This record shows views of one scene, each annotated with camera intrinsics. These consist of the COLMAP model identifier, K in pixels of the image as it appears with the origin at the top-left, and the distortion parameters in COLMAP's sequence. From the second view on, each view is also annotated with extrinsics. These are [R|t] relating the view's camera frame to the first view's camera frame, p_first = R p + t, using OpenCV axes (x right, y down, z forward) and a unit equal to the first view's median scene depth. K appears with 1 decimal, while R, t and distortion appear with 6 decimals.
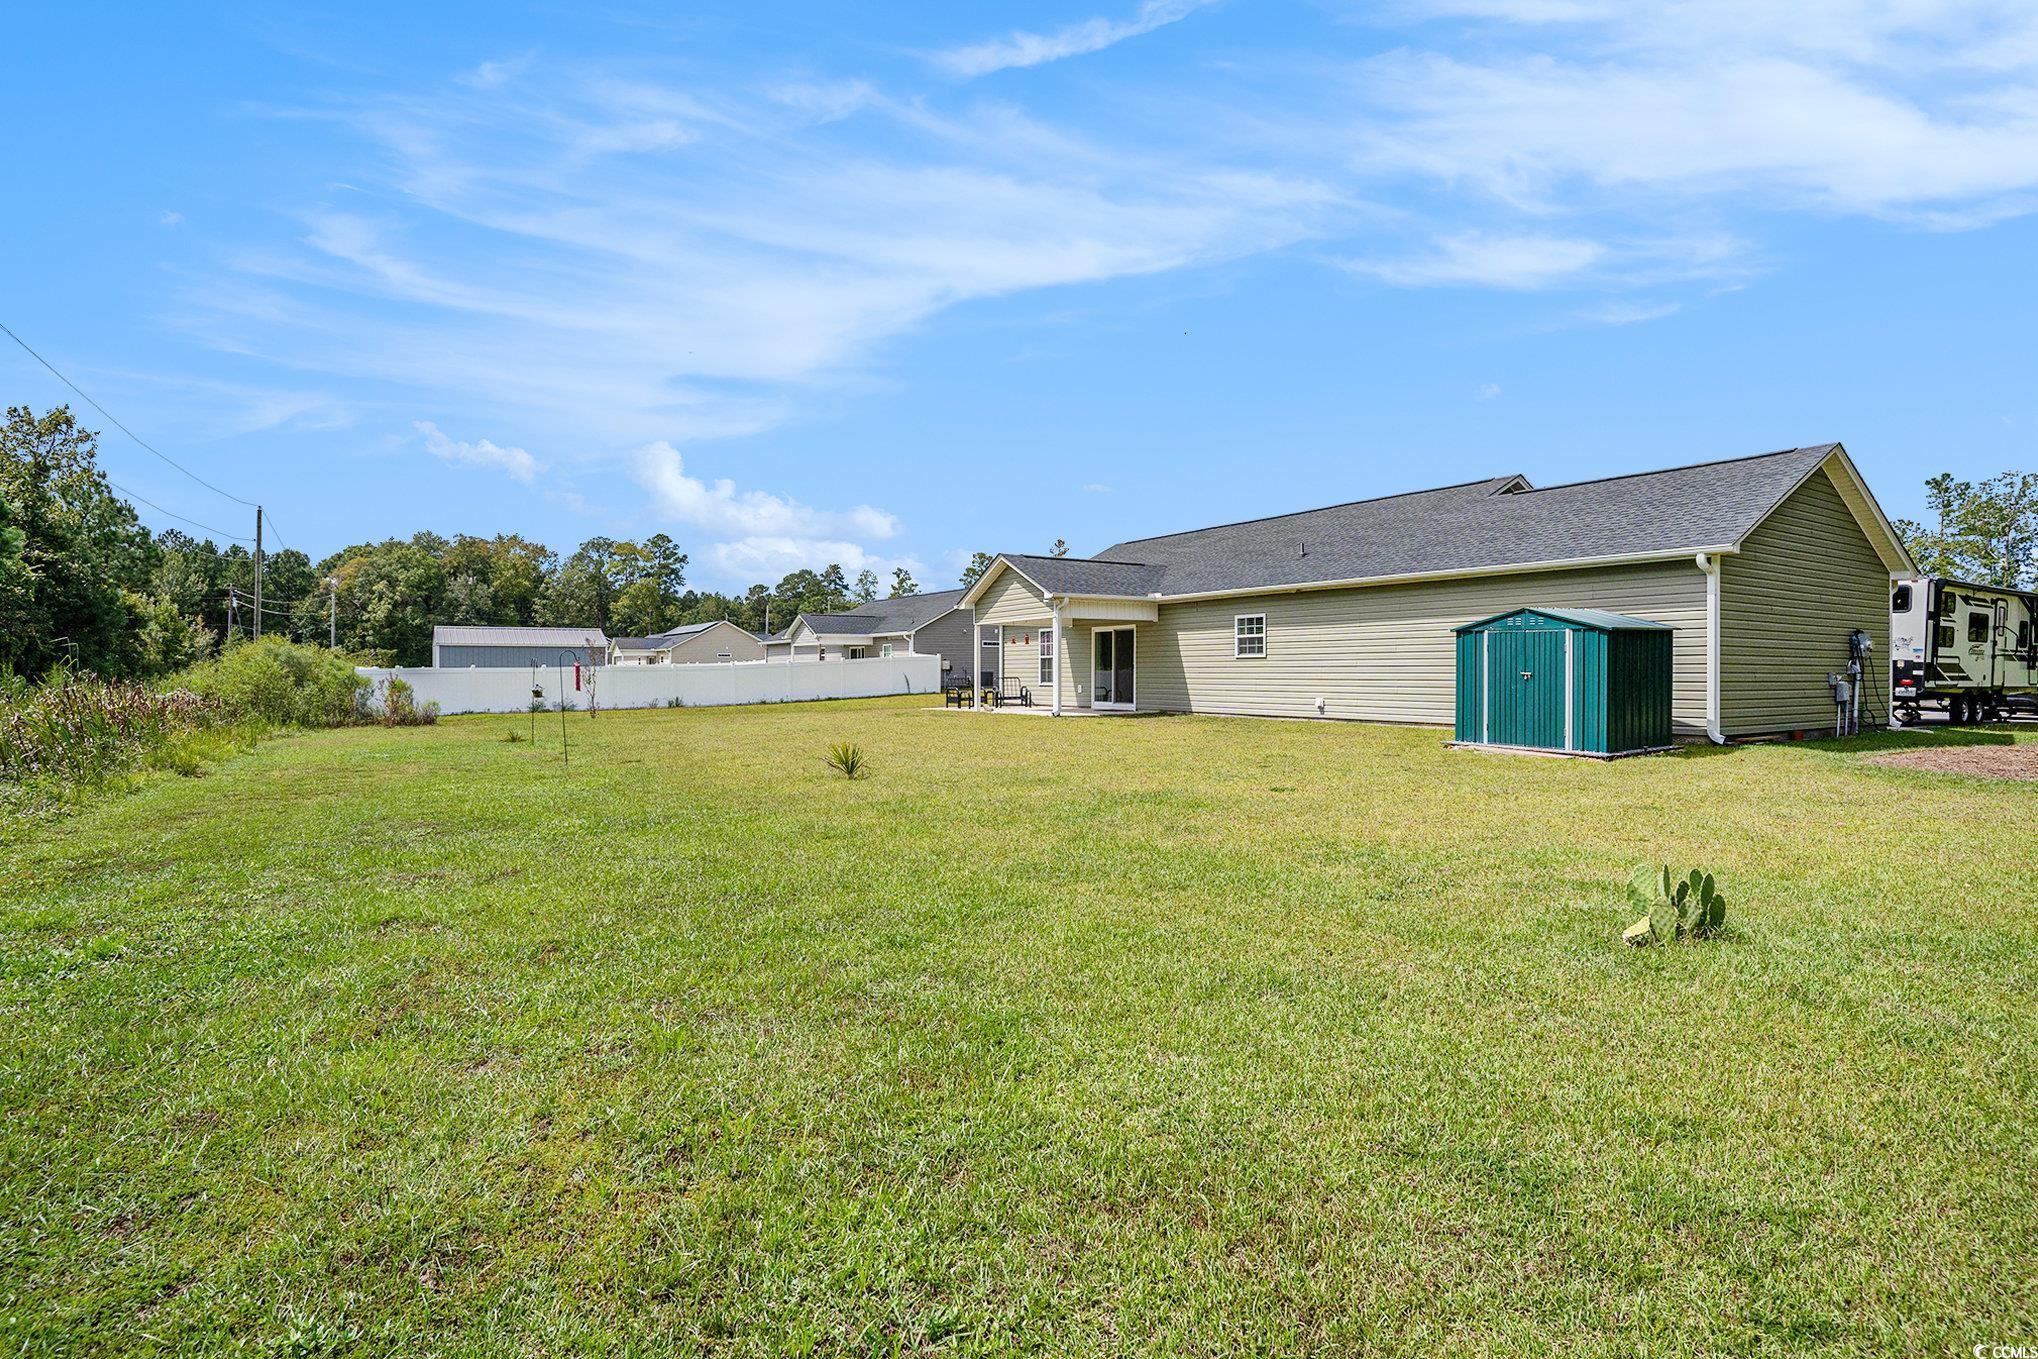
lens RADIAL K [[1026.9, 0, 1019.0], [0, 1026.9, 679.5], [0, 0, 1]] dist [-0.065800, 0.032930]
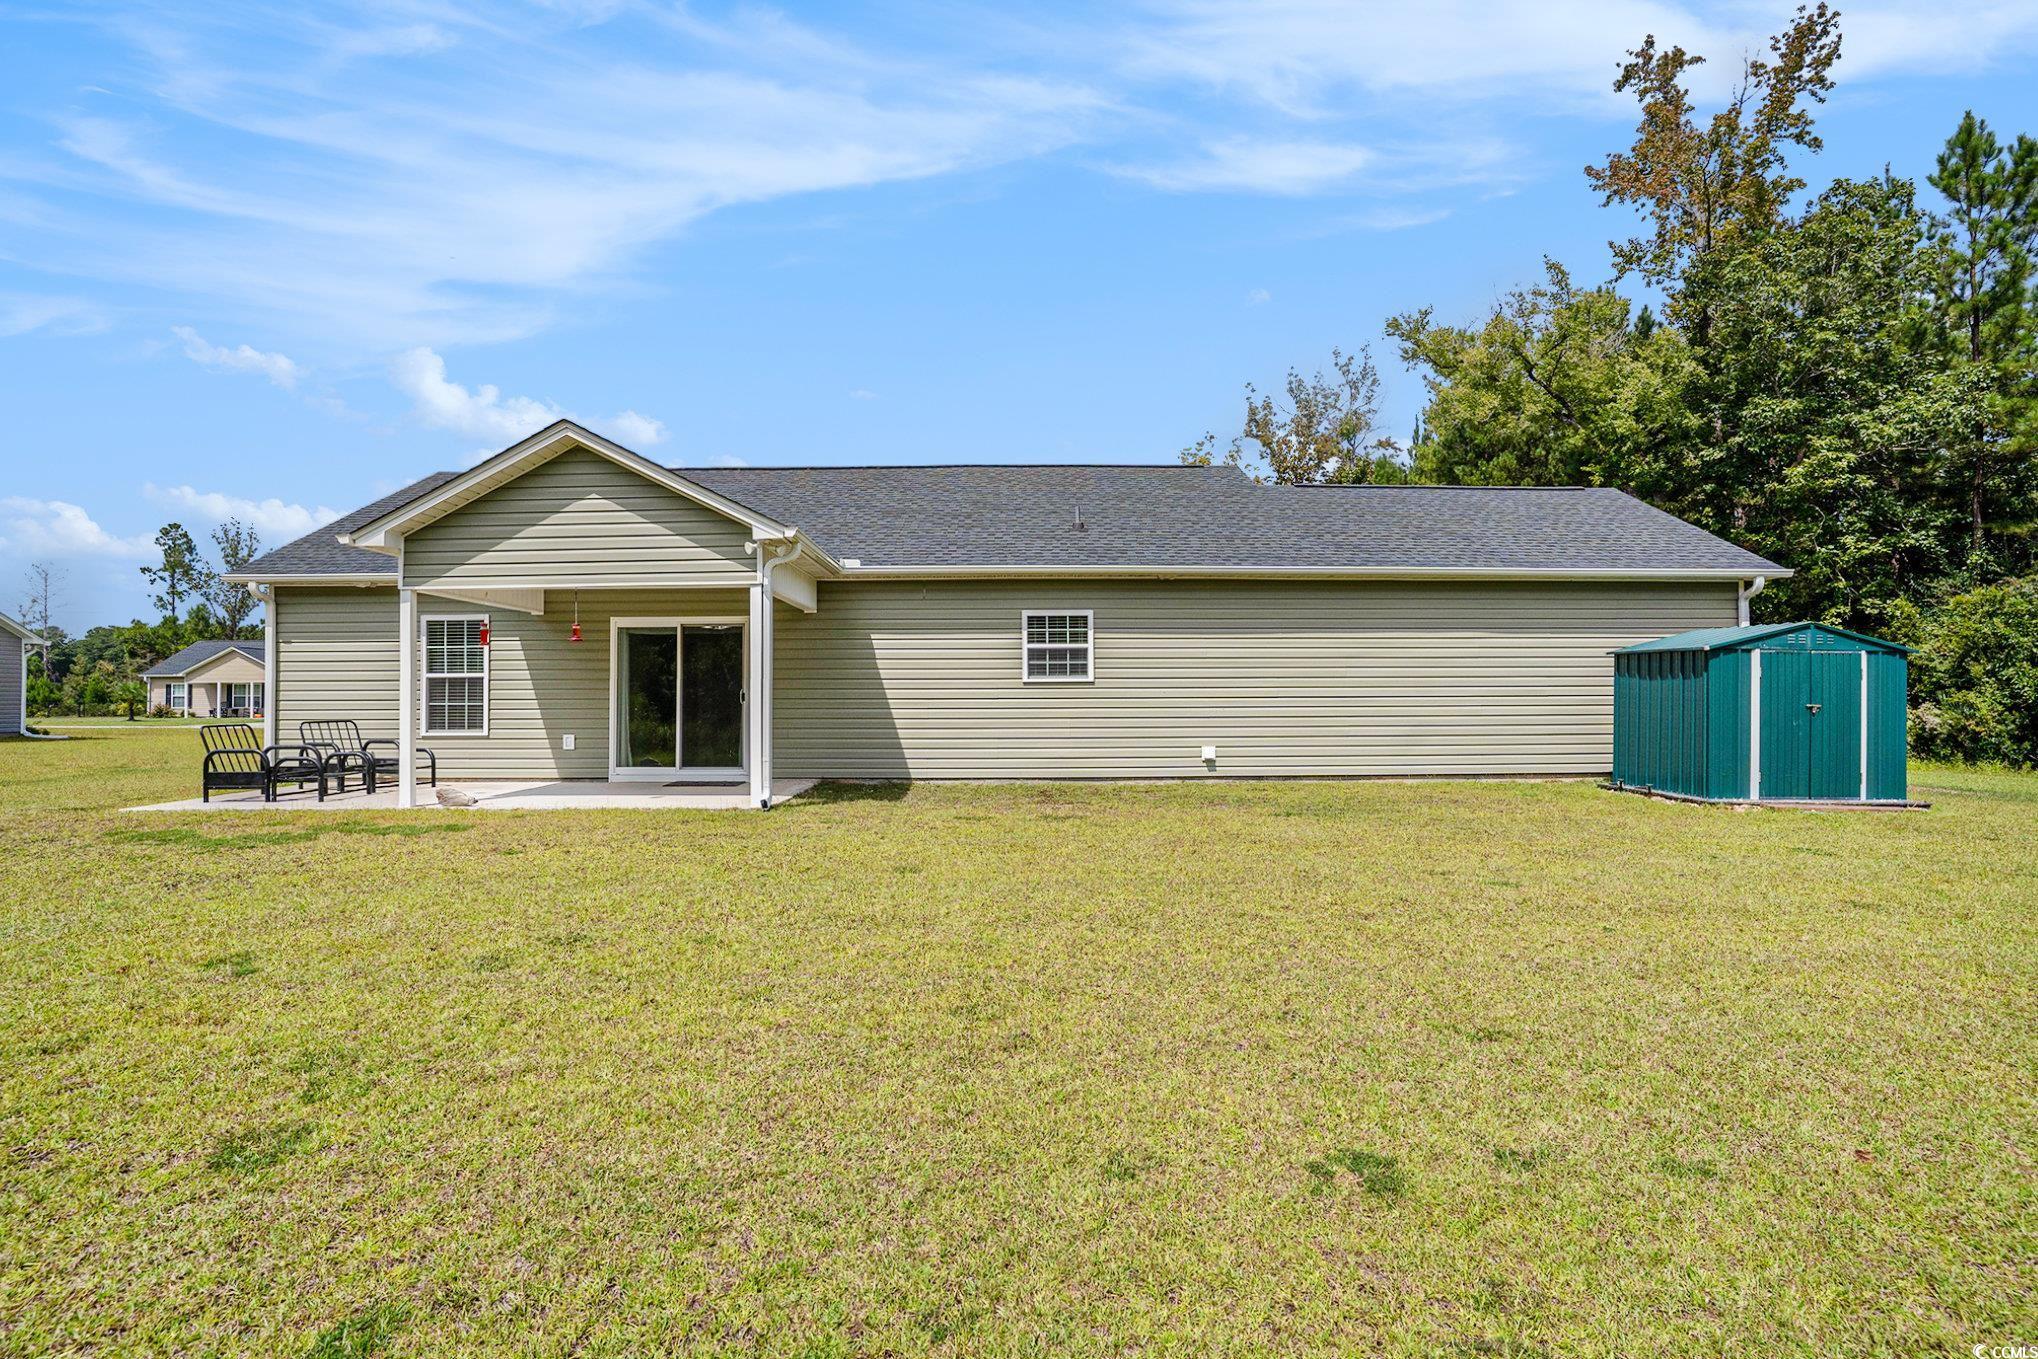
lens RADIAL K [[1026.9, 0, 1019.0], [0, 1026.9, 679.5], [0, 0, 1]] dist [-0.065800, 0.032930]
pose [[0.520516, 0.014702, 0.853725, -0.265166], [0.009880, 0.999681, -0.023239, -0.008322], [-0.853795, 0.020531, 0.520205, 0.633642]]
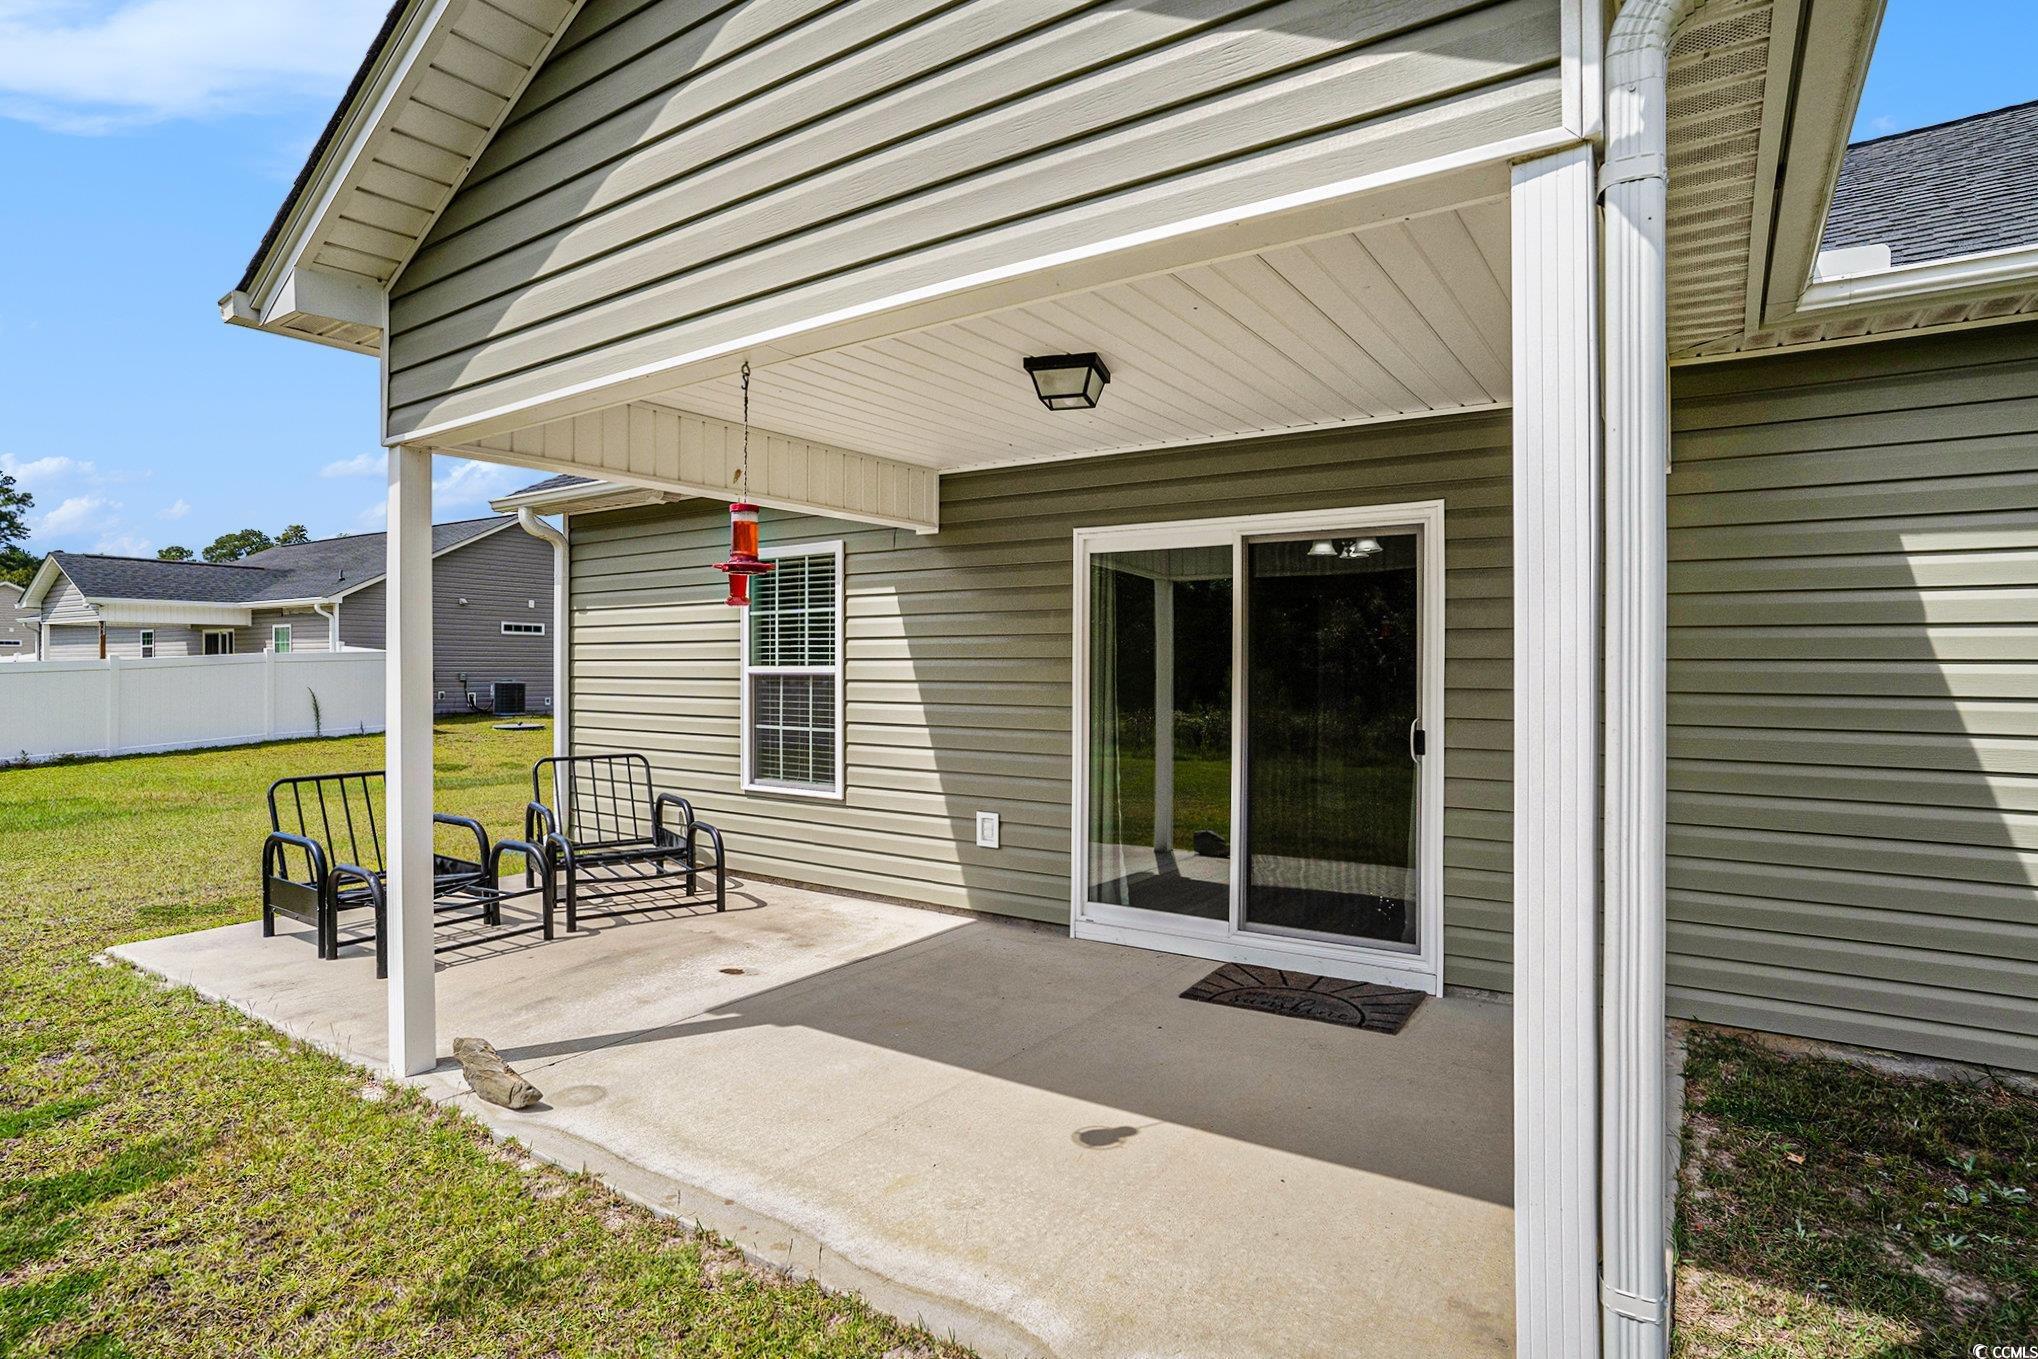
lens RADIAL K [[1044.4, 0, 1007.5], [0, 1044.4, 667.8], [0, 0, 1]] dist [-0.002008, -0.000375]
pose [[0.918494, 0.006366, 0.395383, -0.022412], [-0.003348, 0.999960, -0.008323, -0.024317], [-0.395420, 0.006320, 0.918479, 0.895591]]
